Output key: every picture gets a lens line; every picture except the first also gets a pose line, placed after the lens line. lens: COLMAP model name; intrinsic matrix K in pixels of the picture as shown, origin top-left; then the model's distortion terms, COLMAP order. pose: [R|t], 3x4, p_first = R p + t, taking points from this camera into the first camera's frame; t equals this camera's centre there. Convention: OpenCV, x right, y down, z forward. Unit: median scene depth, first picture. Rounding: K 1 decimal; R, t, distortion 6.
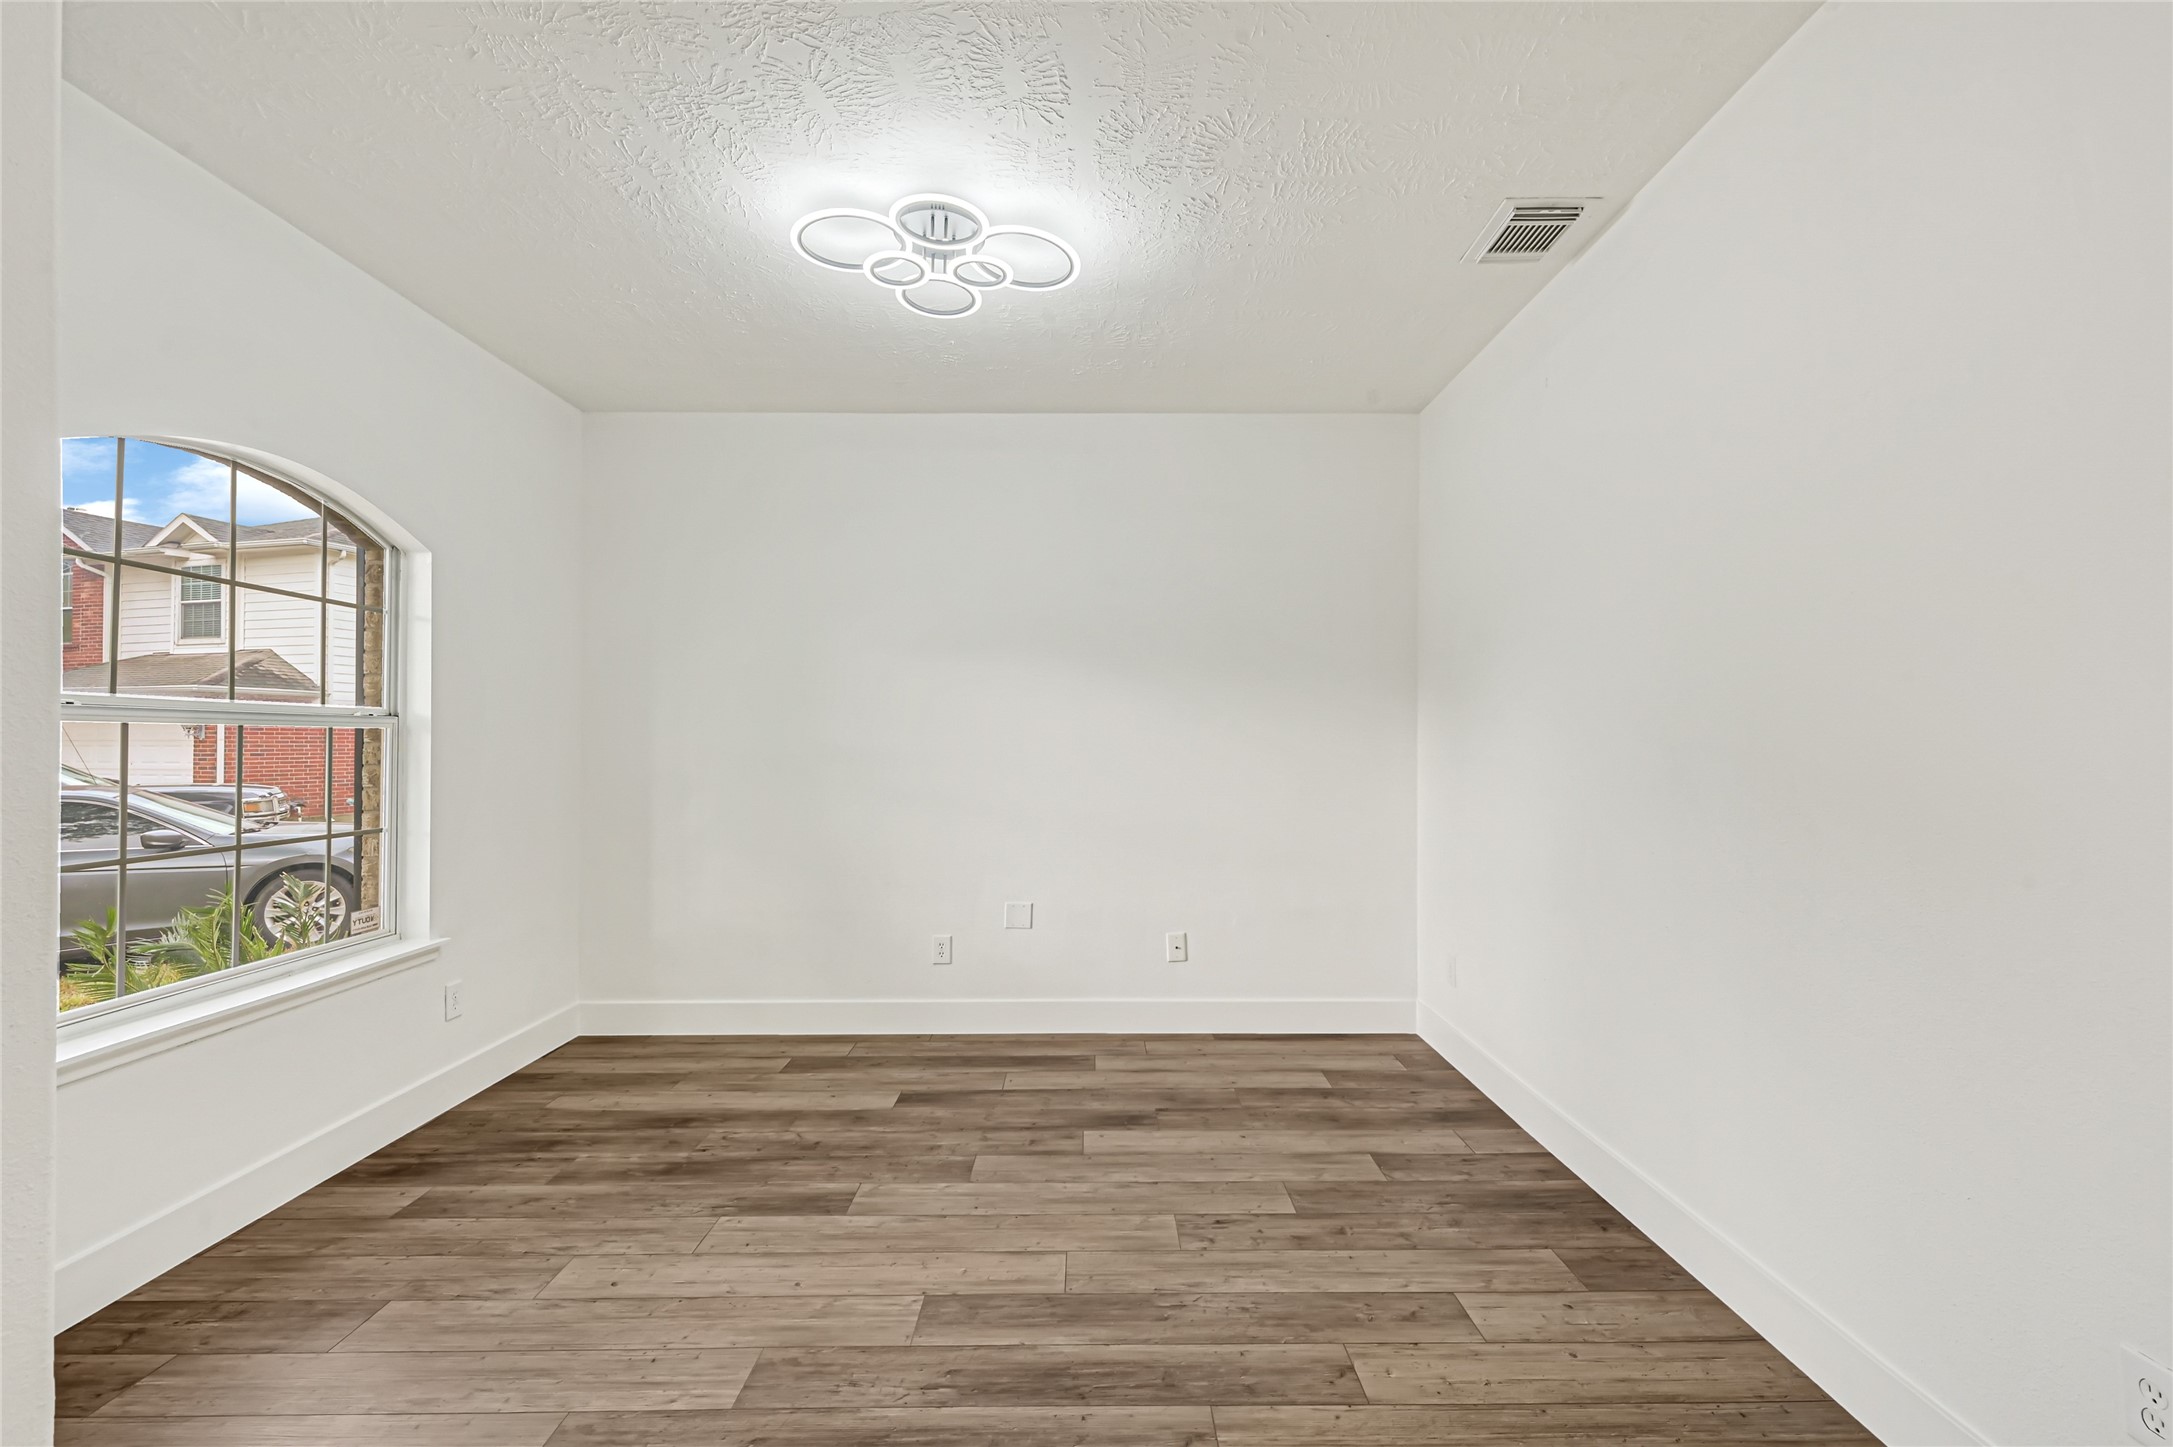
lens RADIAL K [[919.7, 0, 1086.4], [0, 919.7, 726.5], [0, 0, 1]] dist [-0.000035, -0.000143]
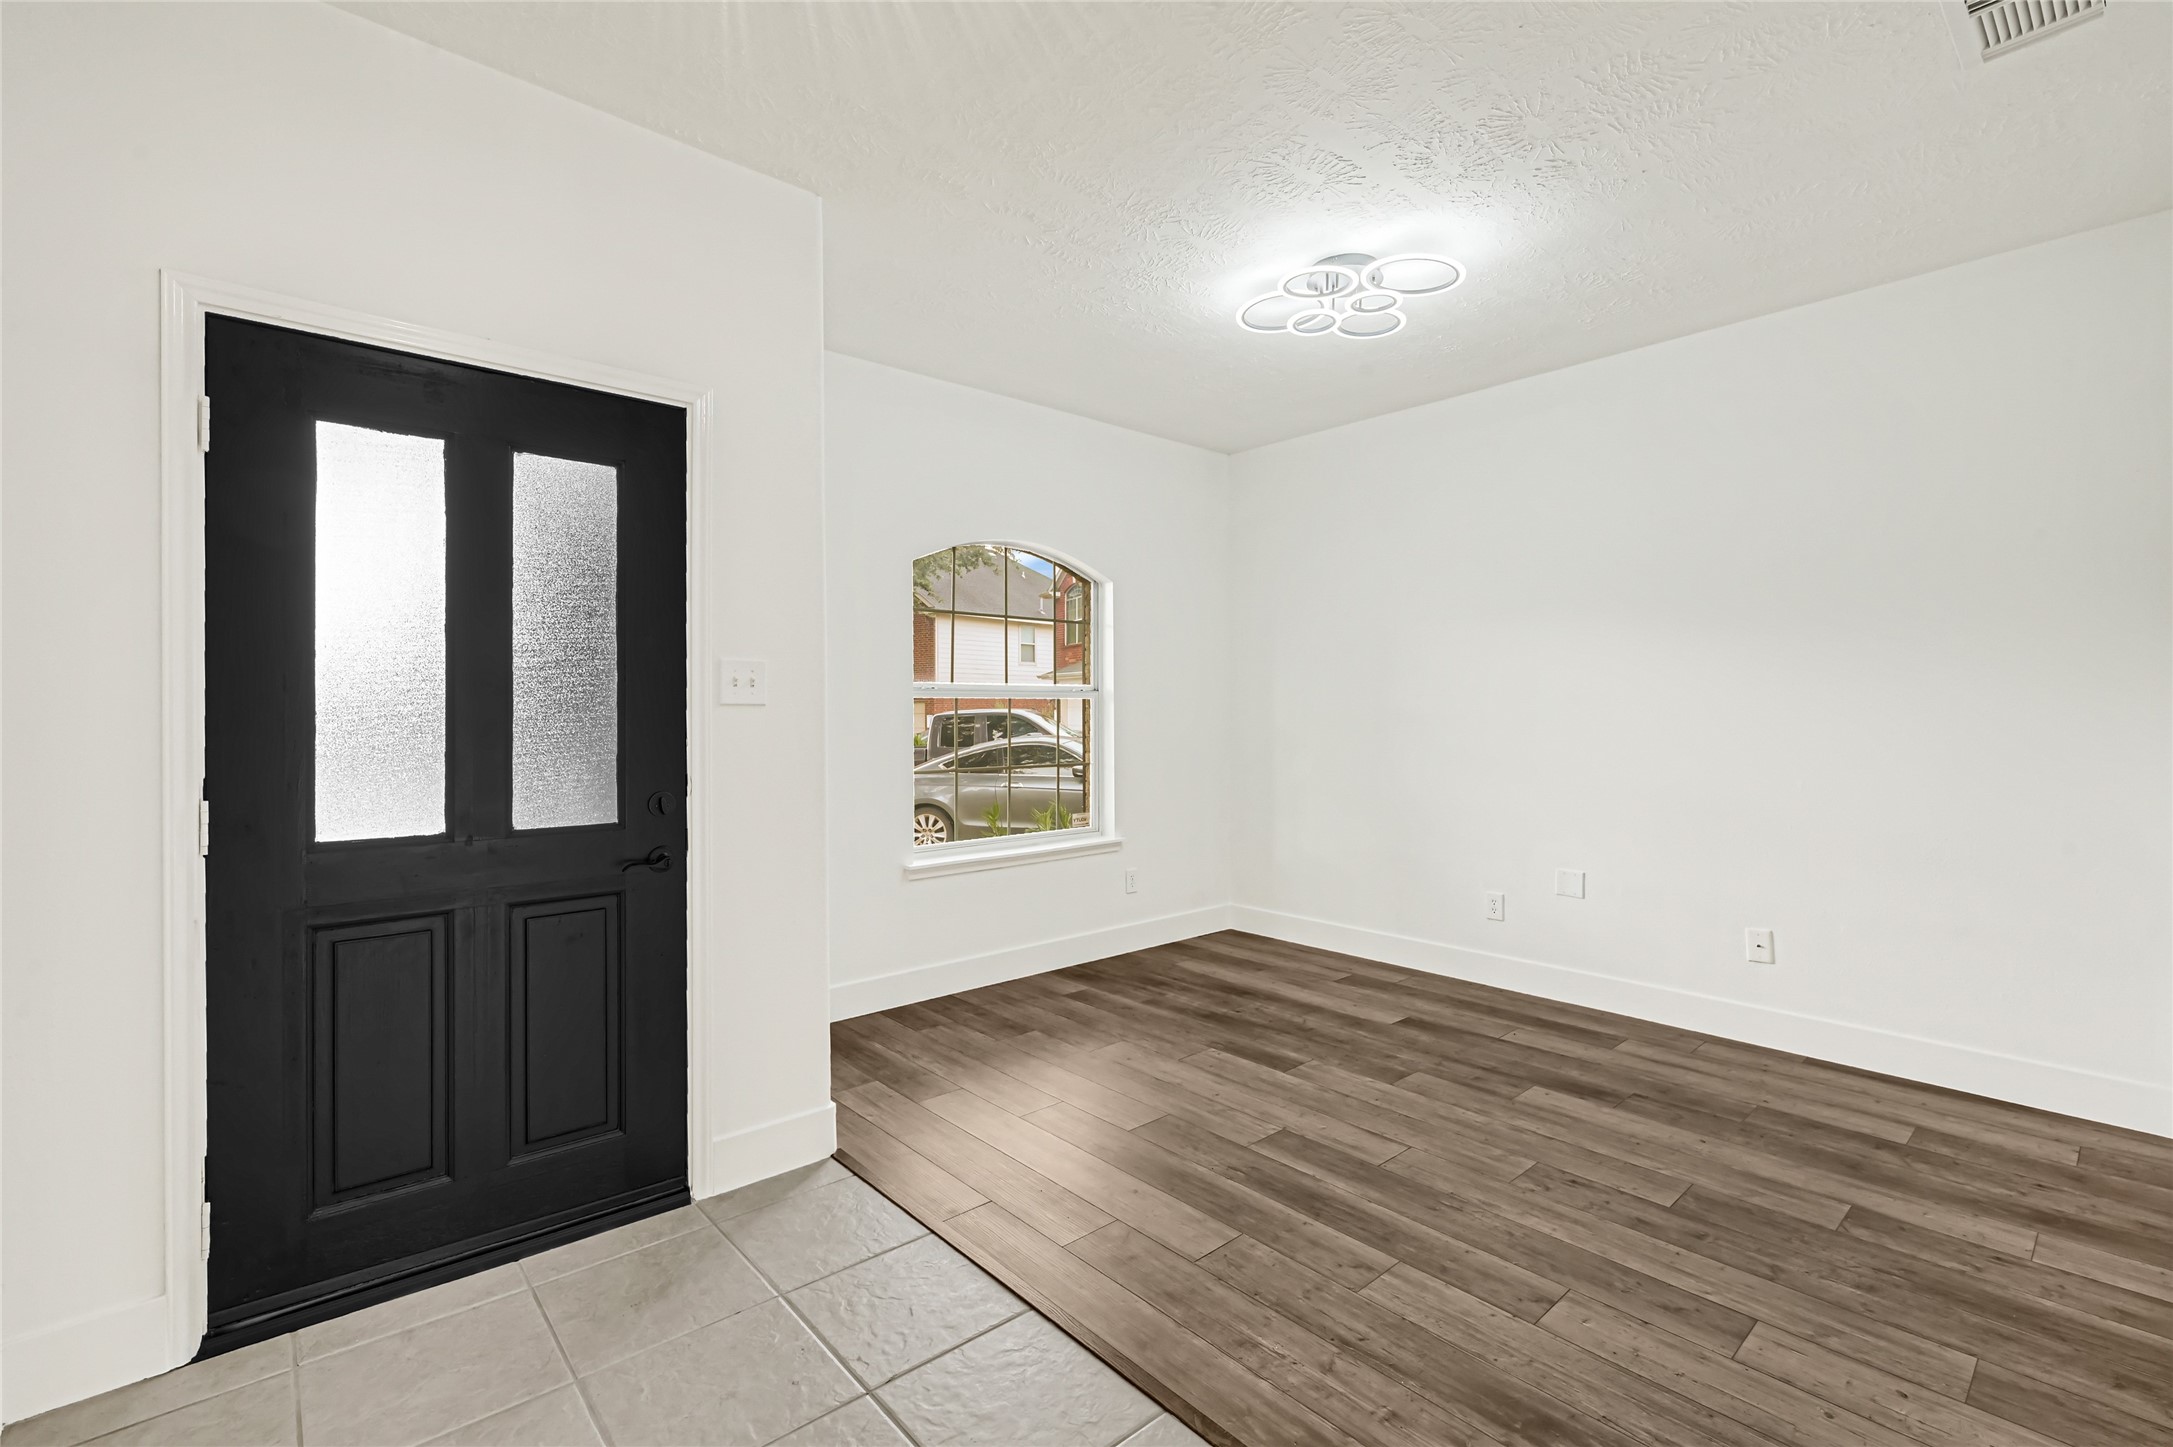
lens RADIAL K [[974.0, 0, 1105.9], [0, 974.0, 710.0], [0, 0, 1]] dist [-0.004278, -0.000721]
pose [[0.653241, -0.000599, -0.757150, 0.563395], [0.013844, 0.999842, 0.011153, 0.004199], [0.757024, -0.017767, 0.653146, -0.065592]]
